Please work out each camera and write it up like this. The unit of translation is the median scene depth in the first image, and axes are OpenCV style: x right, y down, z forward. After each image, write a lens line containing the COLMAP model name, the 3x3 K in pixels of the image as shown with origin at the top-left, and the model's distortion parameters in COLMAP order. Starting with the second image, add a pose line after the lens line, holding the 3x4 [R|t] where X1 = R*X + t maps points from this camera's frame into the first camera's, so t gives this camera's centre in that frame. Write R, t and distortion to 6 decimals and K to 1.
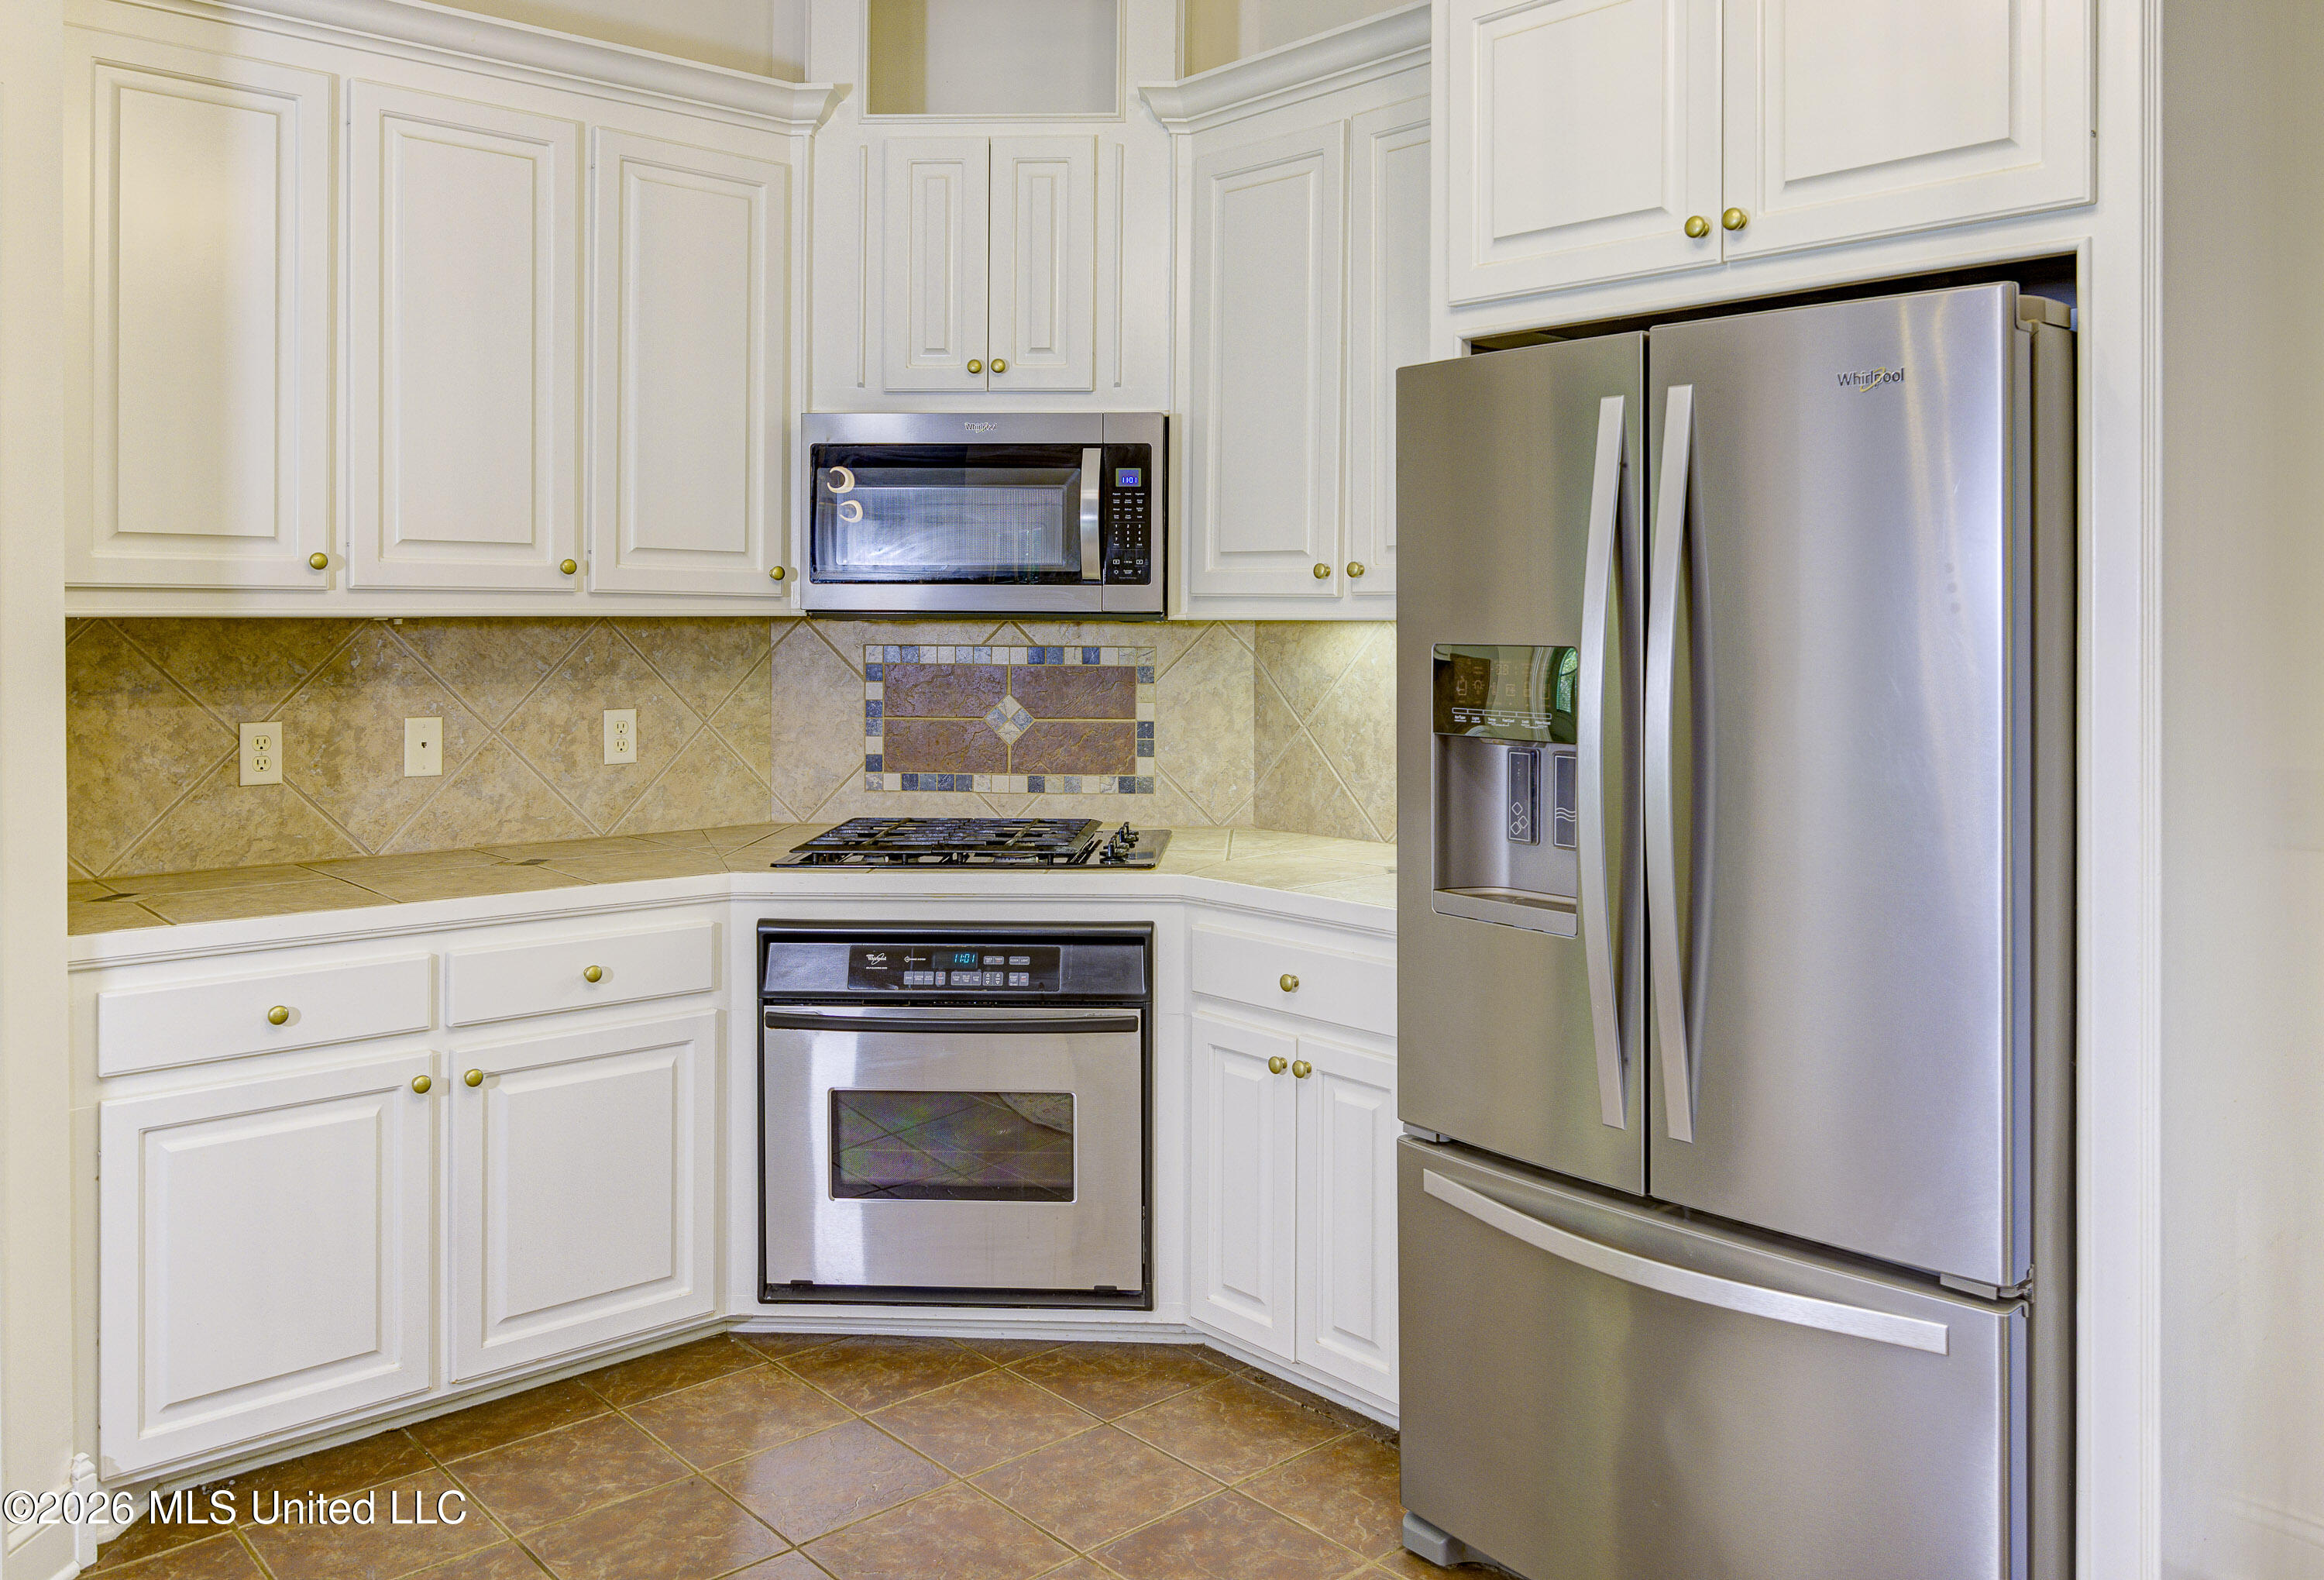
lens RADIAL K [[1846.9, 0, 1122.5], [0, 1846.9, 608.3], [0, 0, 1]] dist [-0.030530, 0.002787]
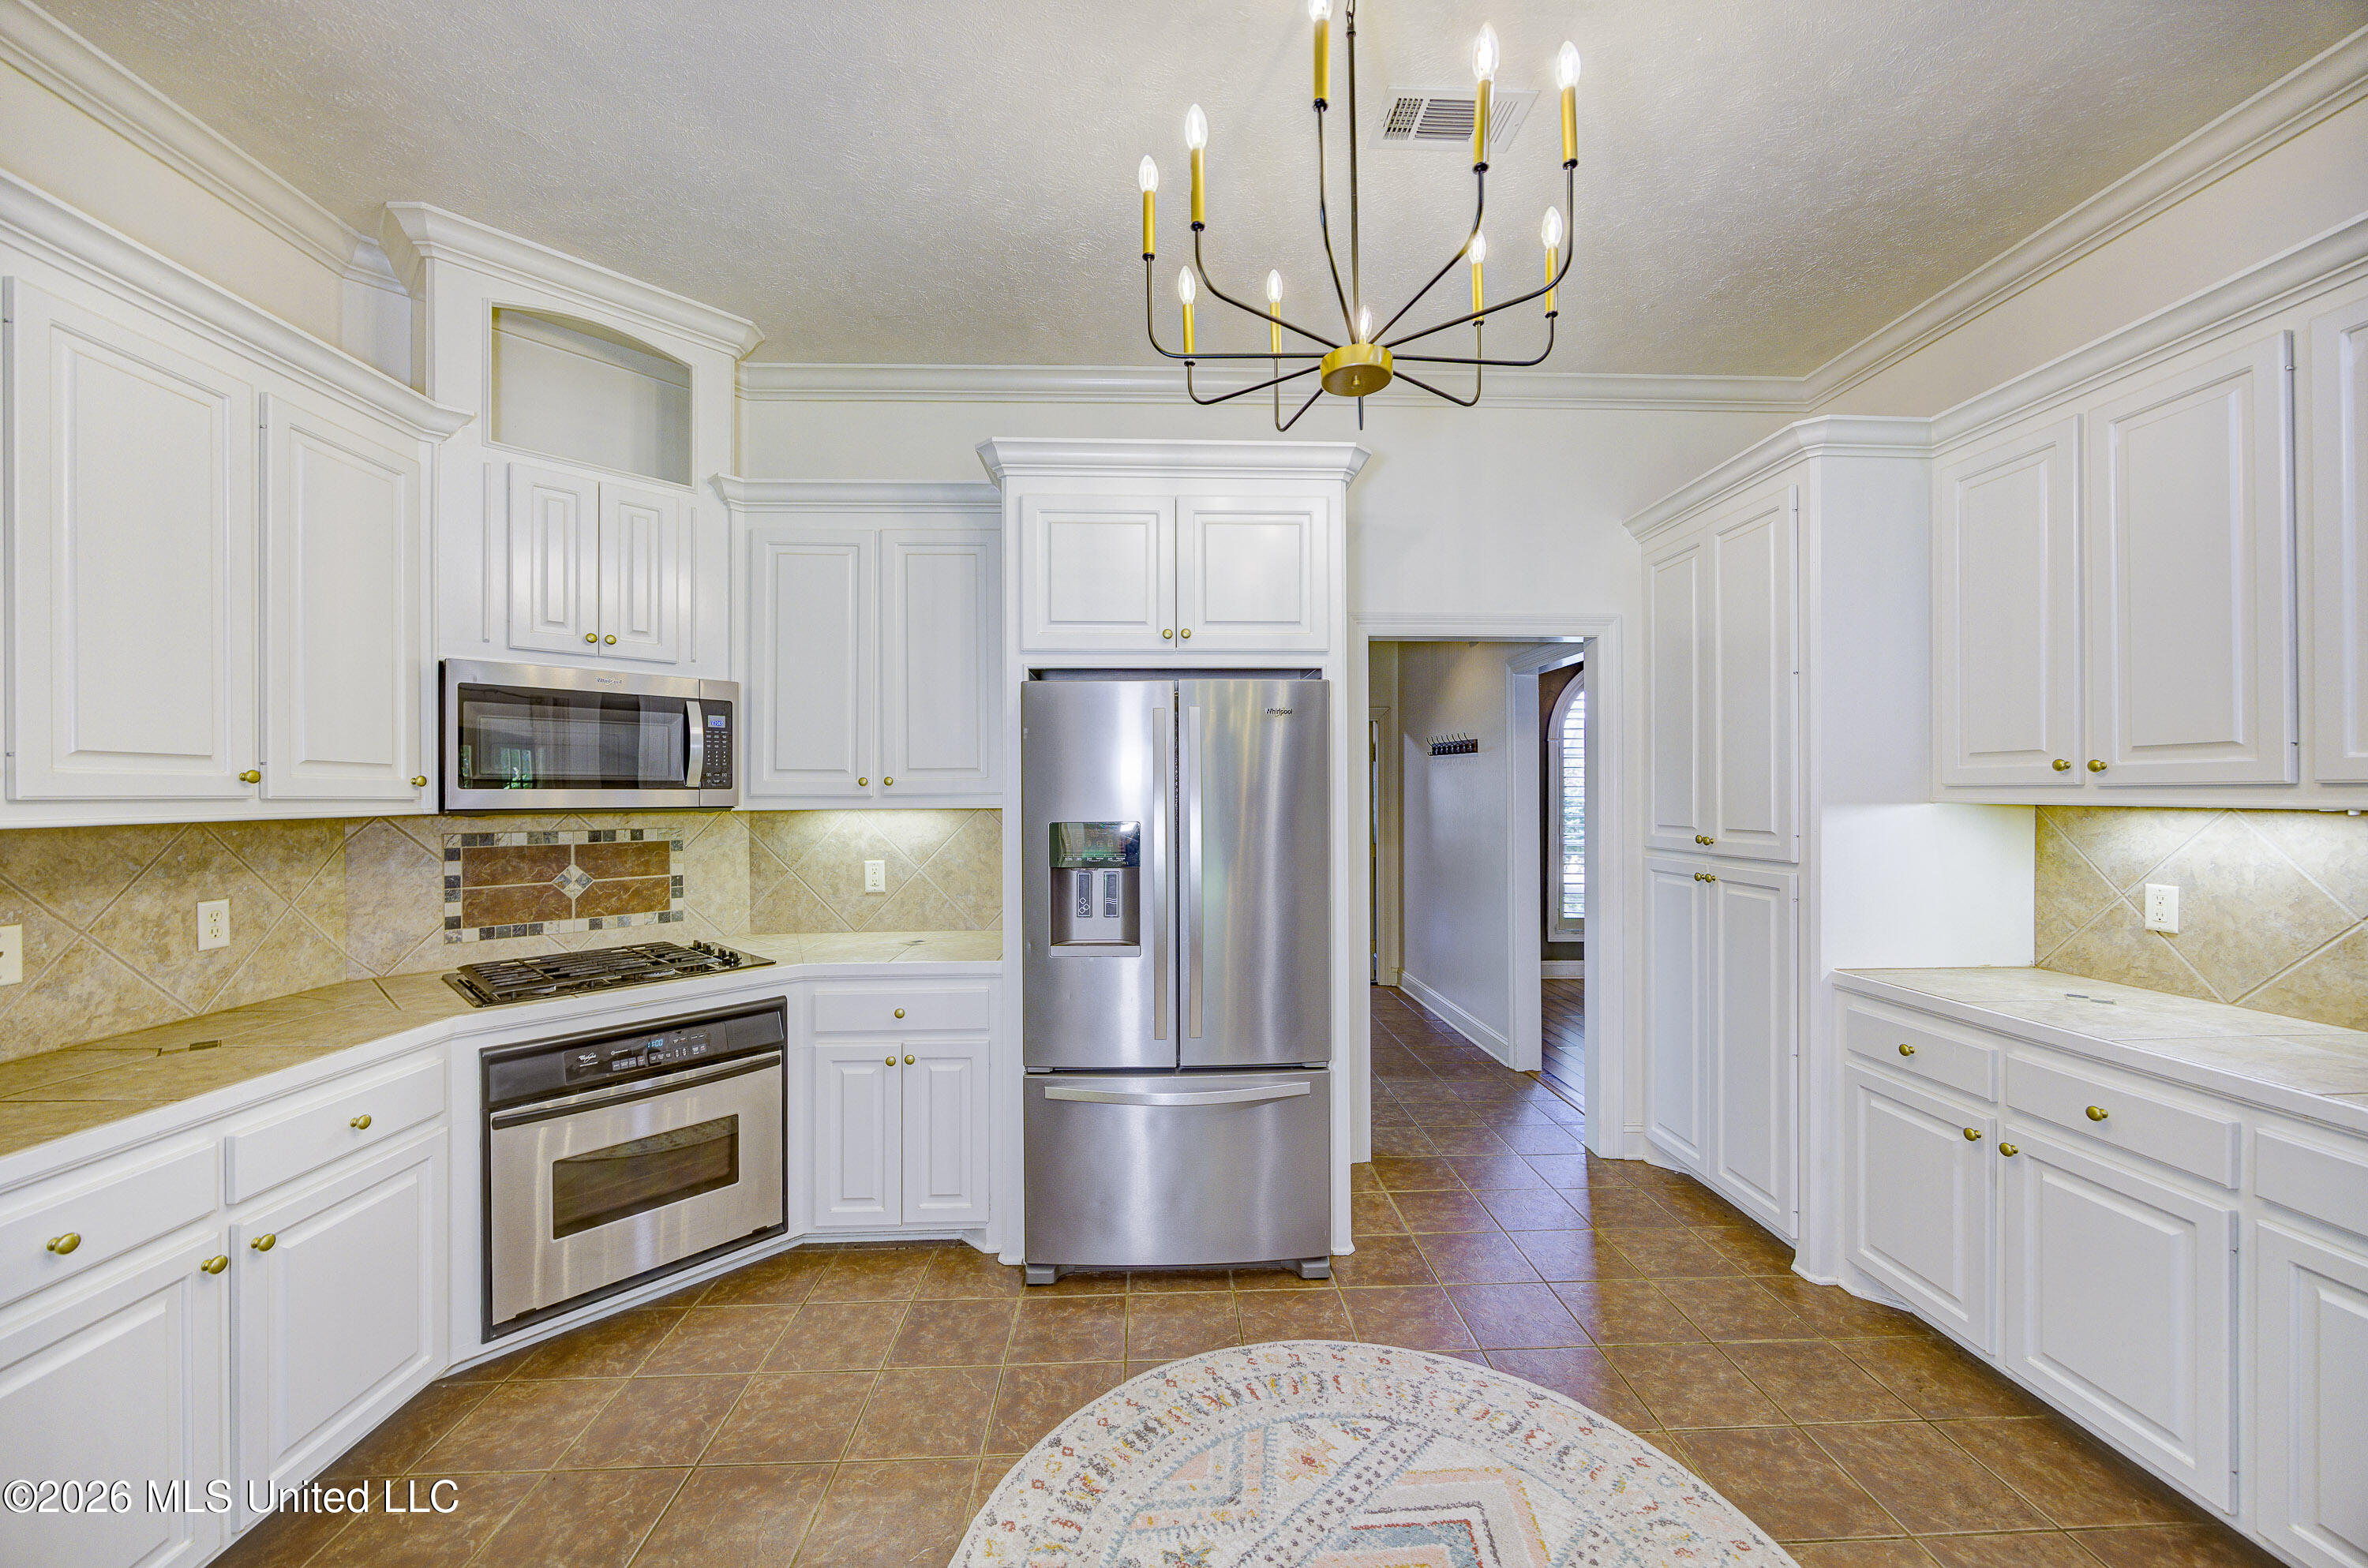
lens RADIAL K [[932.5, 0, 1264.9], [0, 932.5, 784.9], [0, 0, 1]] dist [0.003574, -0.000312]
pose [[0.602501, -0.000855, 0.798118, -0.350580], [0.005000, 0.999984, -0.002704, -0.011746], [-0.798103, 0.005619, 0.602495, 0.139683]]
